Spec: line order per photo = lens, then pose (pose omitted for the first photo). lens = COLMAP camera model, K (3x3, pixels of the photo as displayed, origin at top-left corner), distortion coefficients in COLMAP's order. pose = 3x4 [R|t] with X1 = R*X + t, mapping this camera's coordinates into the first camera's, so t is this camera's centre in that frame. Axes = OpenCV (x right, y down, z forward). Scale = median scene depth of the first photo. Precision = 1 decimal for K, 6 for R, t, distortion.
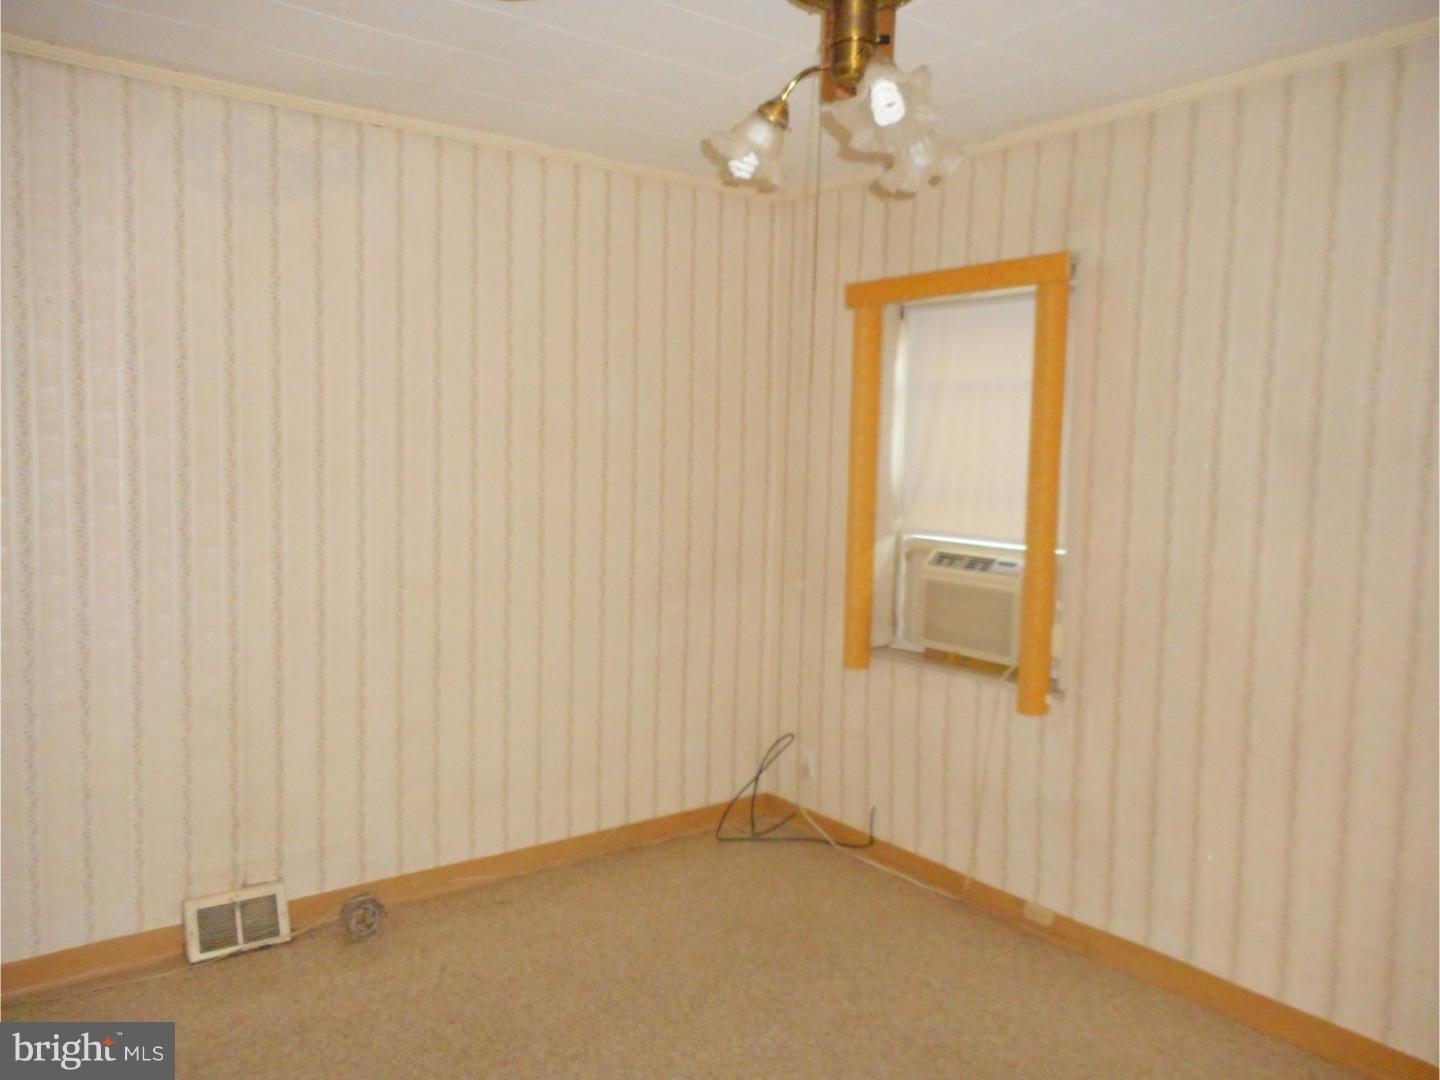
lens RADIAL K [[1080.4, 0, 720.0], [0, 1080.4, 540.0], [0, 0, 1]] dist [0.006109, 0.005209]
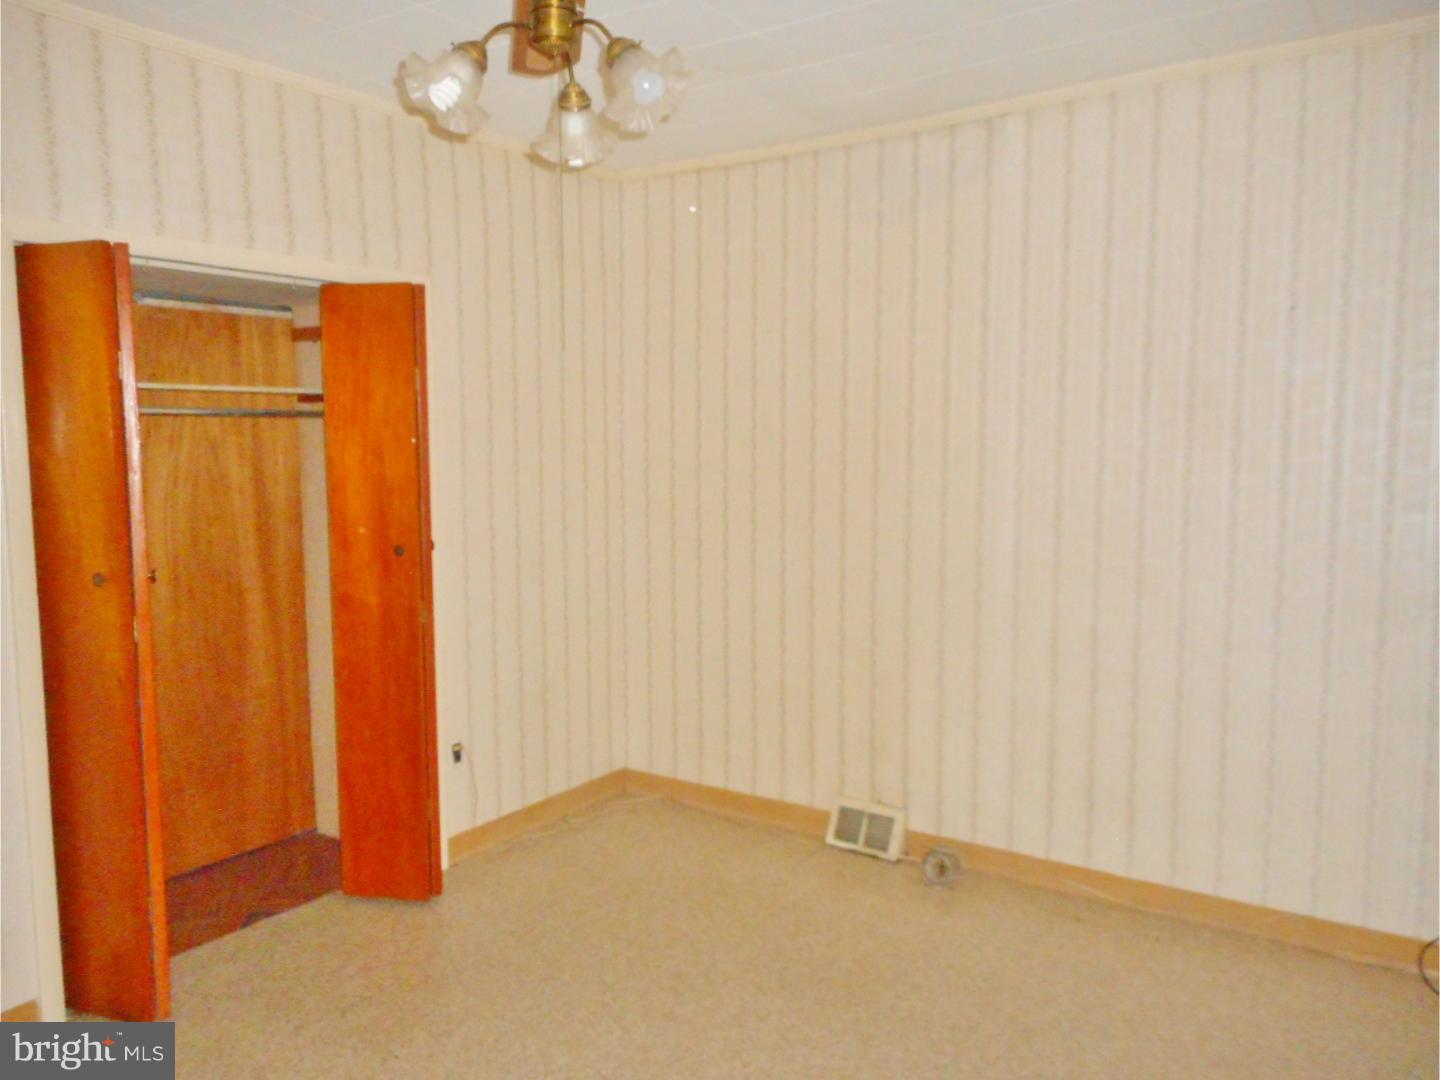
lens RADIAL K [[1080.4, 0, 720.0], [0, 1080.4, 540.0], [0, 0, 1]] dist [0.006109, 0.005209]
pose [[0.307871, 0.064571, -0.949234, 0.603124], [-0.057152, 0.997148, 0.049294, -0.016187], [0.949710, 0.039074, 0.310683, 0.444218]]
